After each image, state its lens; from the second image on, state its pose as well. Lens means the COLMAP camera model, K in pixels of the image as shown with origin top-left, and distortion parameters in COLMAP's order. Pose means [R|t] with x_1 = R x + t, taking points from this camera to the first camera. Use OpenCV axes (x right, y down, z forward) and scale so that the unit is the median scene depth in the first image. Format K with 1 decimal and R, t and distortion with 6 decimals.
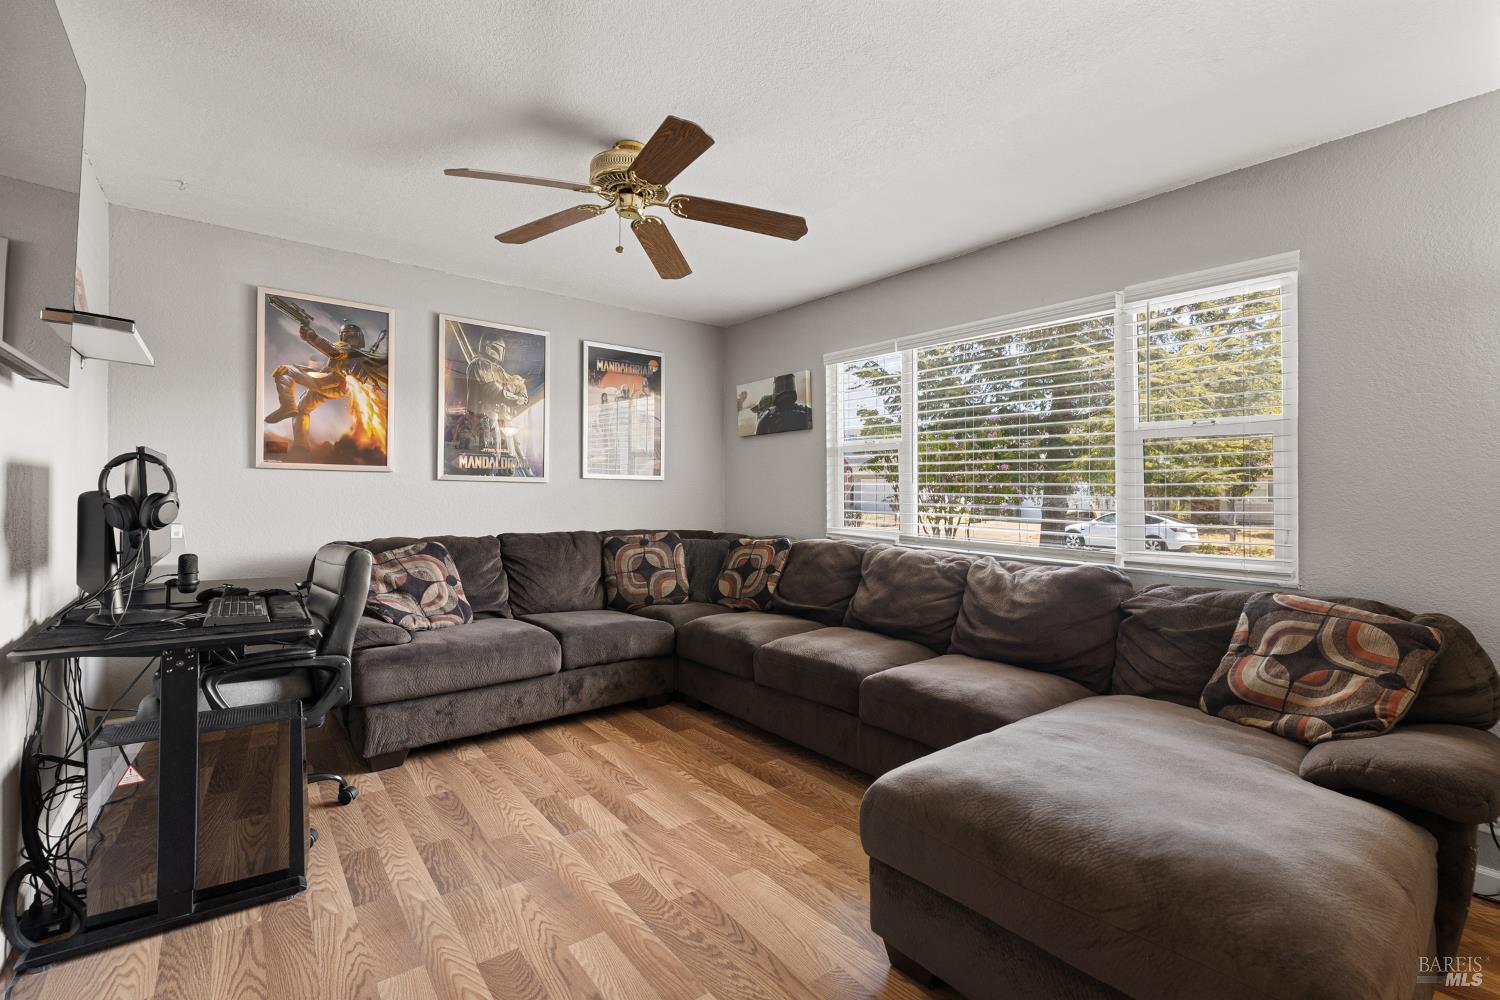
lens RADIAL K [[659.9, 0, 746.3], [0, 659.9, 496.2], [0, 0, 1]] dist [0.000321, -0.000073]
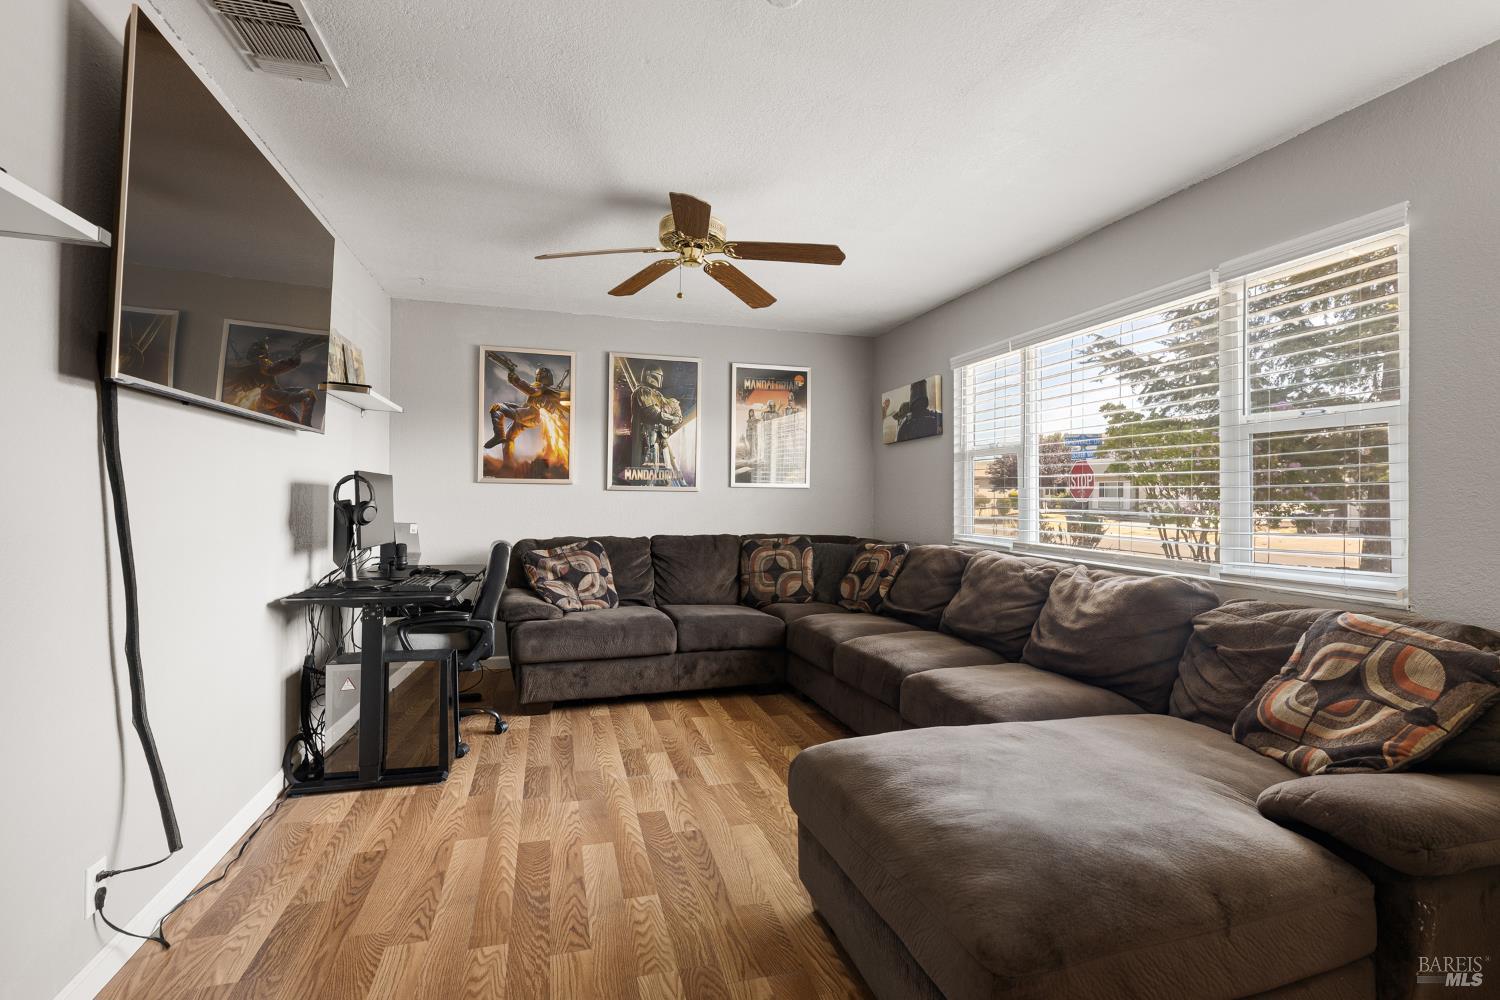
lens RADIAL K [[677.0, 0, 750.0], [0, 677.0, 500.0], [0, 0, 1]] dist [0.002364, 0.000230]
pose [[0.930074, -0.006013, -0.367322, 0.304203], [0.003652, 0.999968, -0.007120, 0.004483], [0.367353, 0.005281, 0.930066, -0.073860]]
